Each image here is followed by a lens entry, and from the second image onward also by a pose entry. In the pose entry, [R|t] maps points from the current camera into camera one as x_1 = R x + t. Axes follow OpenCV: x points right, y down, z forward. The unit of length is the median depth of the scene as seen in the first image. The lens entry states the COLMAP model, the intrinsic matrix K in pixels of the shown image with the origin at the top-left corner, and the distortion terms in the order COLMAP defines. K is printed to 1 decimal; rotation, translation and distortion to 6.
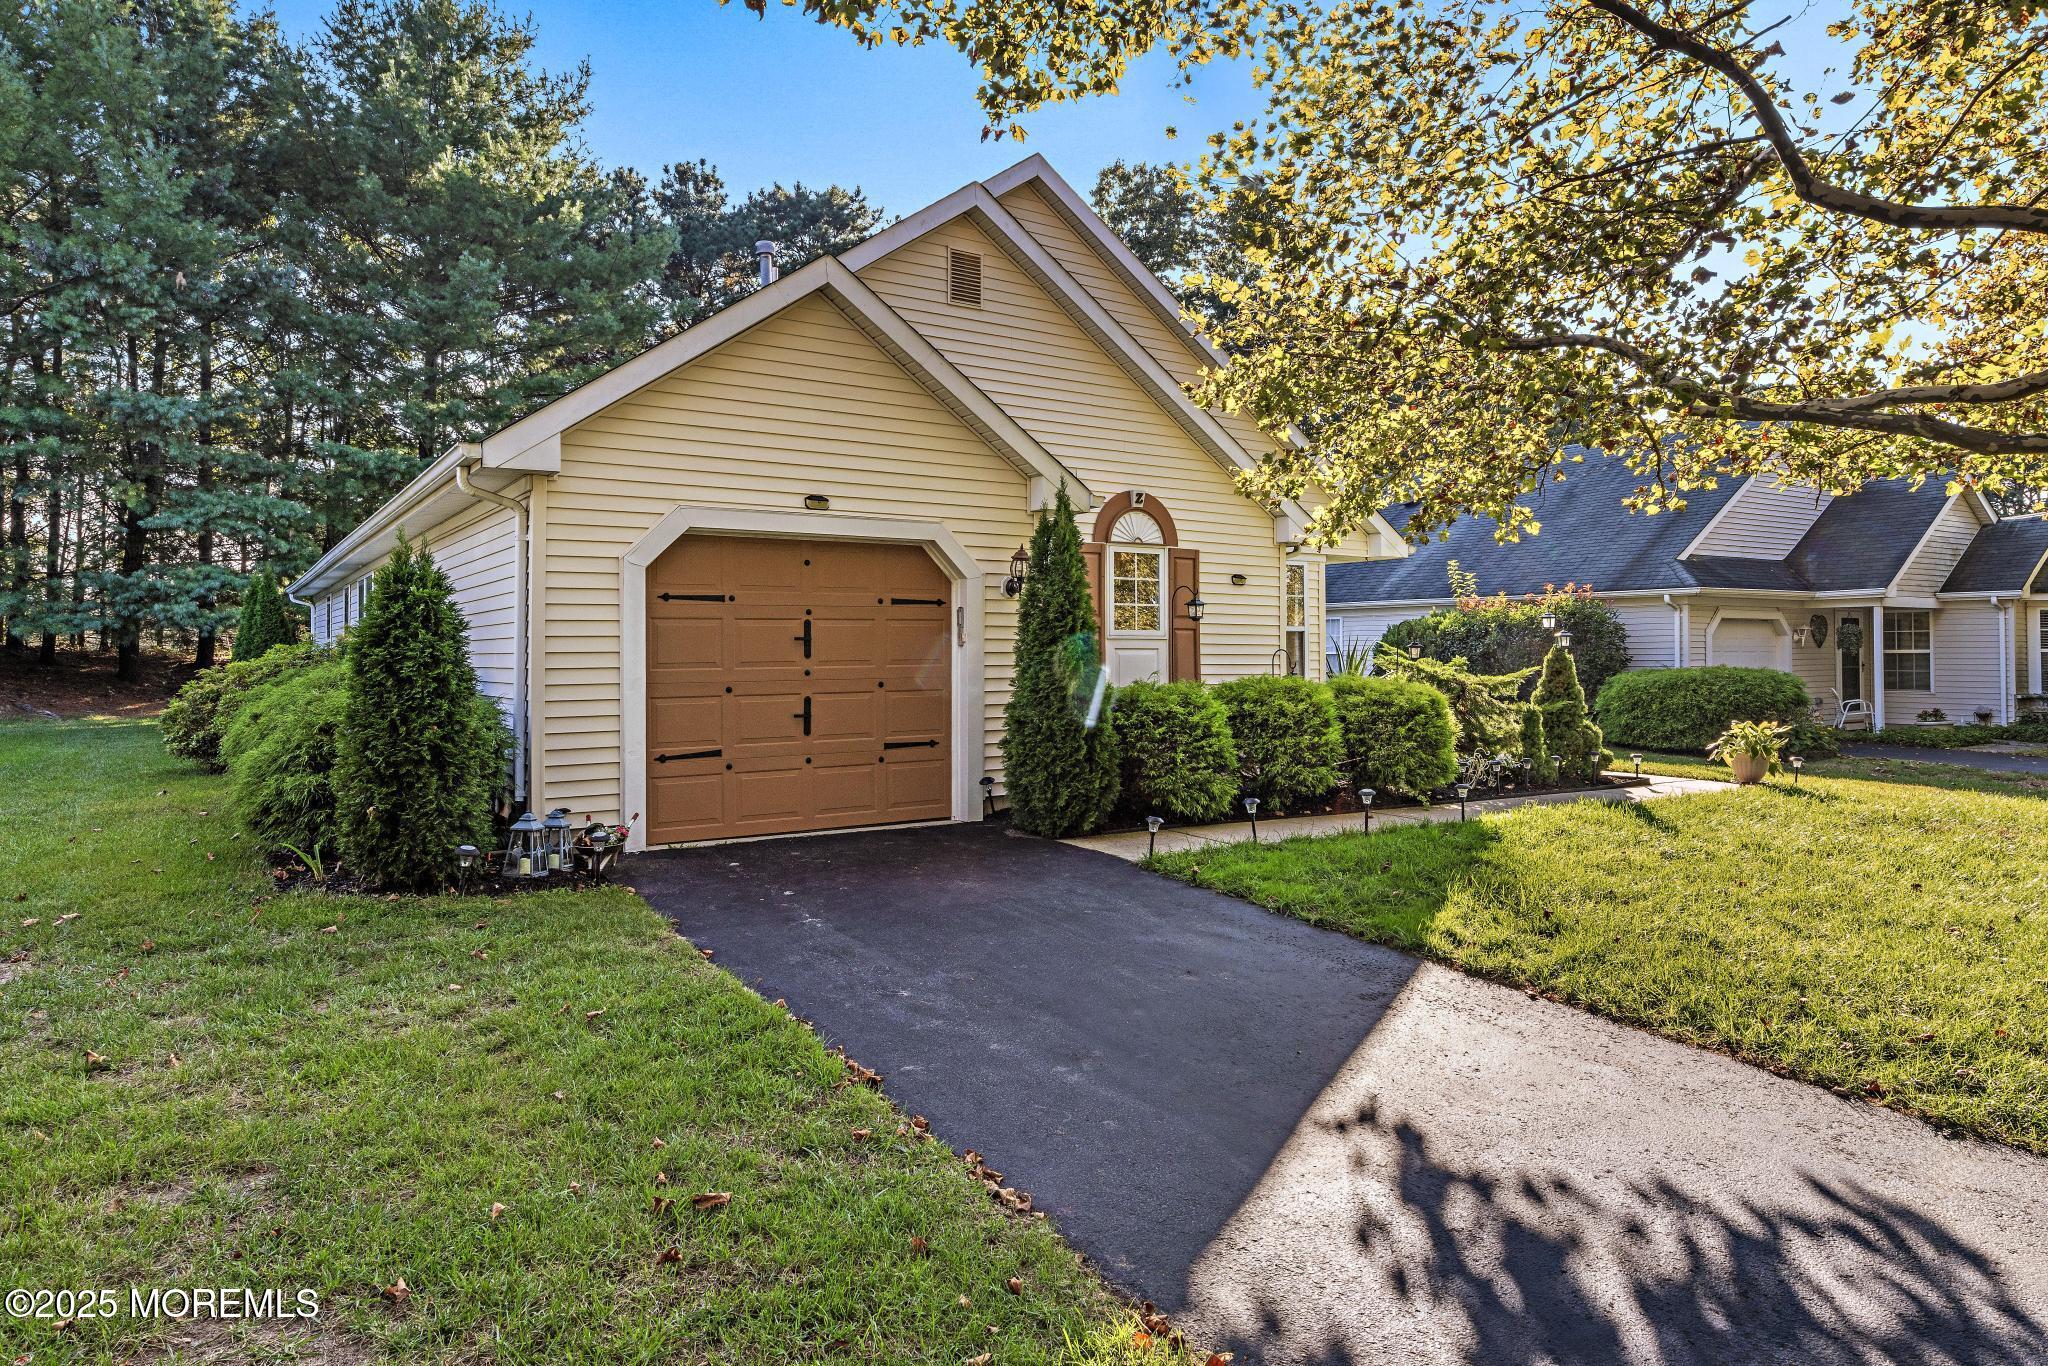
lens RADIAL K [[1249.8, 0, 1034.5], [0, 1249.8, 627.9], [0, 0, 1]] dist [0.009520, -0.000550]
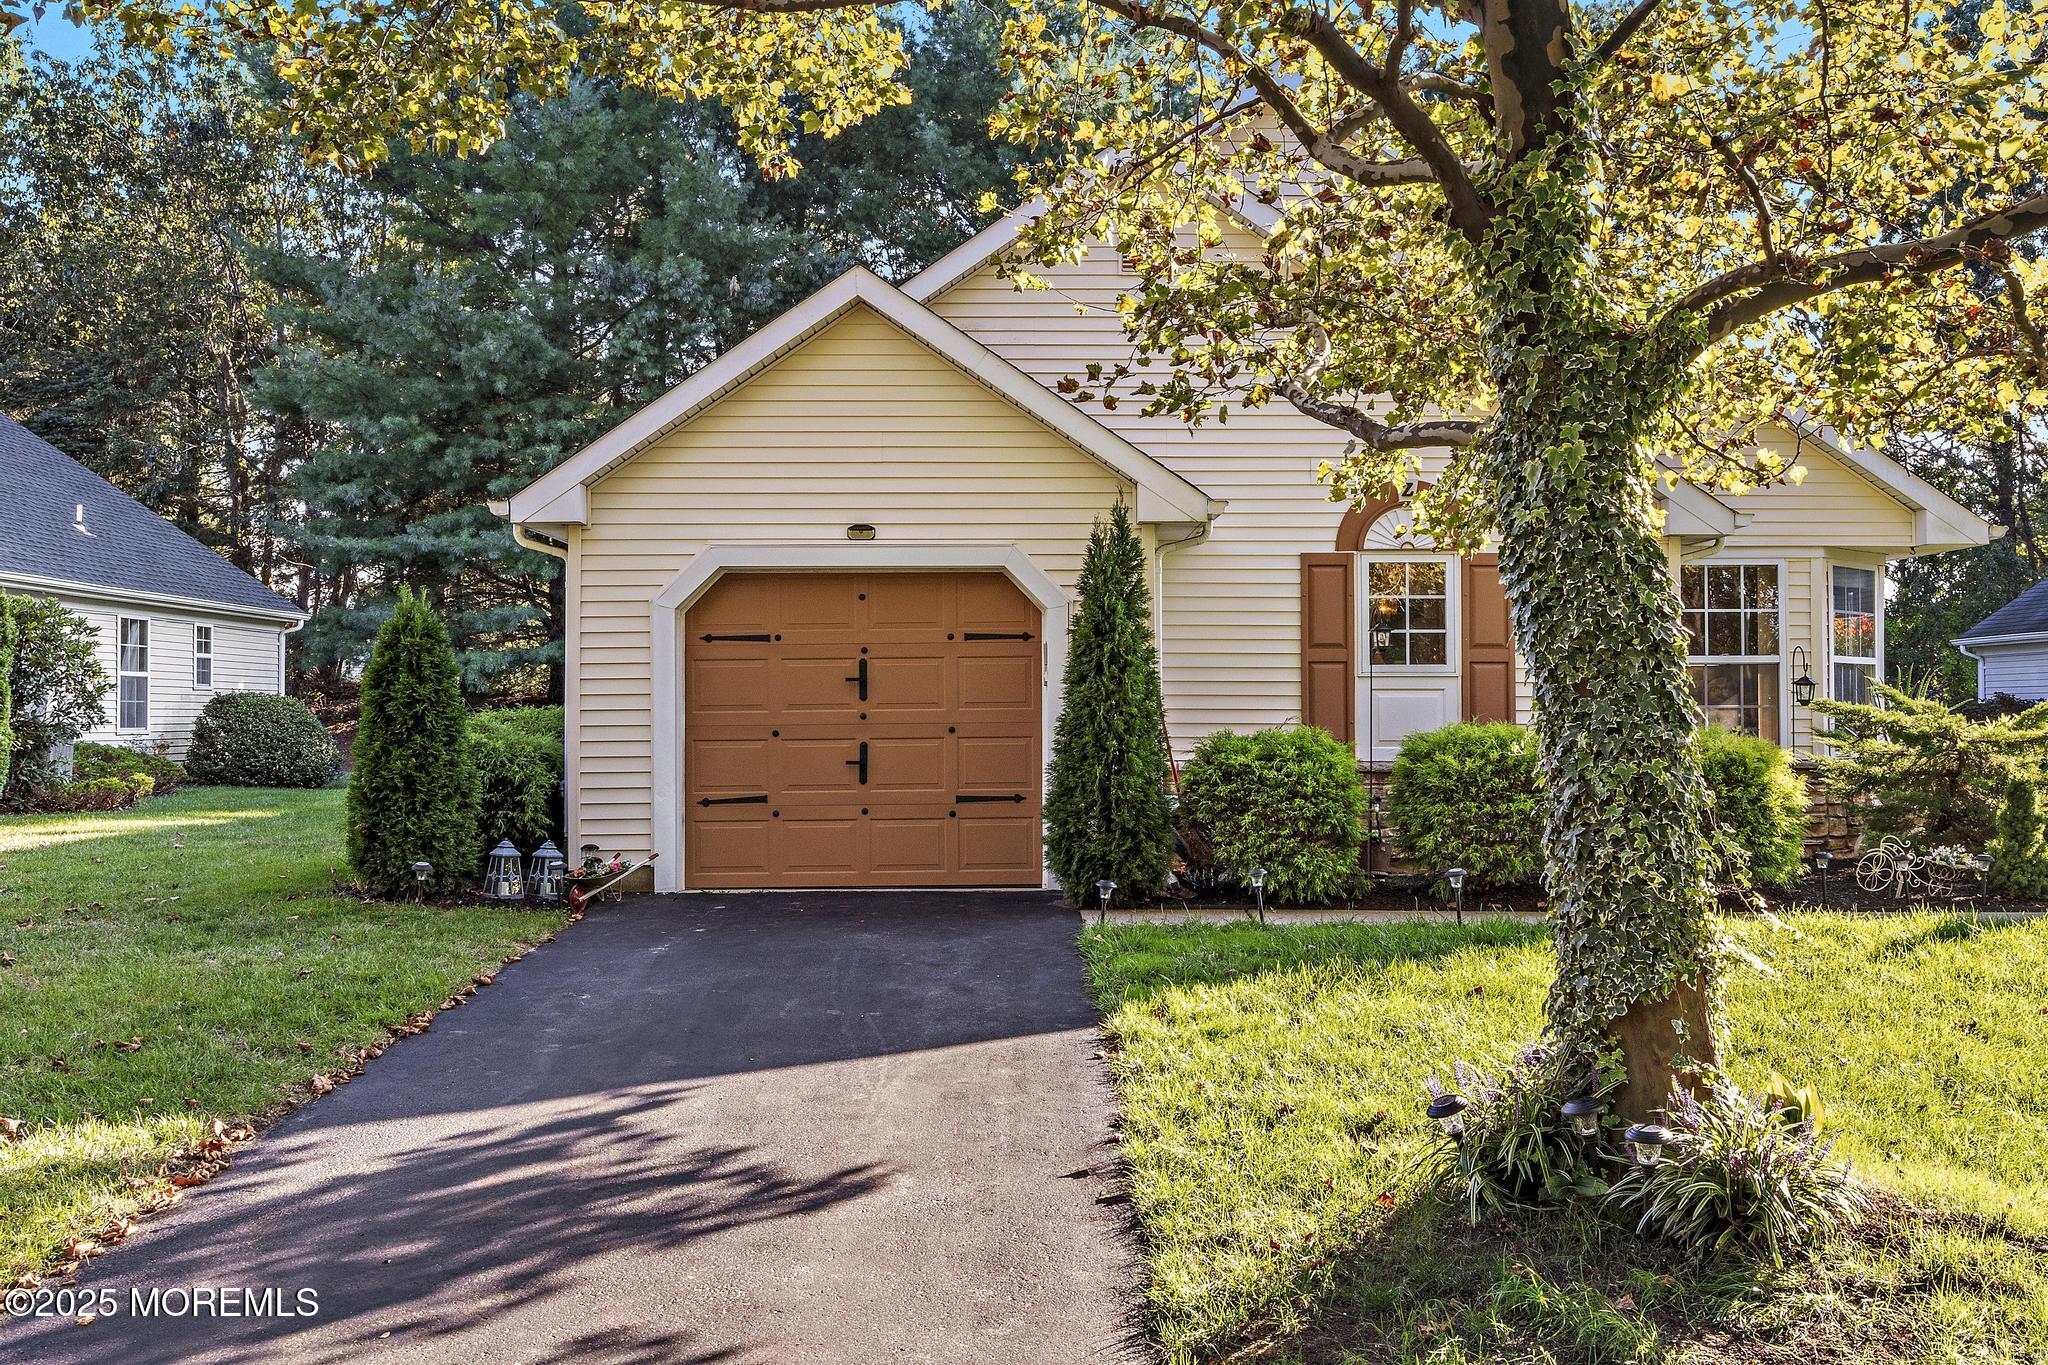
lens RADIAL K [[1906.7, 0, 1025.6], [0, 1906.7, 687.3], [0, 0, 1]] dist [0.015779, 0.000000]
pose [[0.847432, -0.006997, -0.530857, 0.692941], [0.012110, 0.999908, 0.006153, 0.007379], [0.530765, -0.011643, 0.847439, -0.135160]]
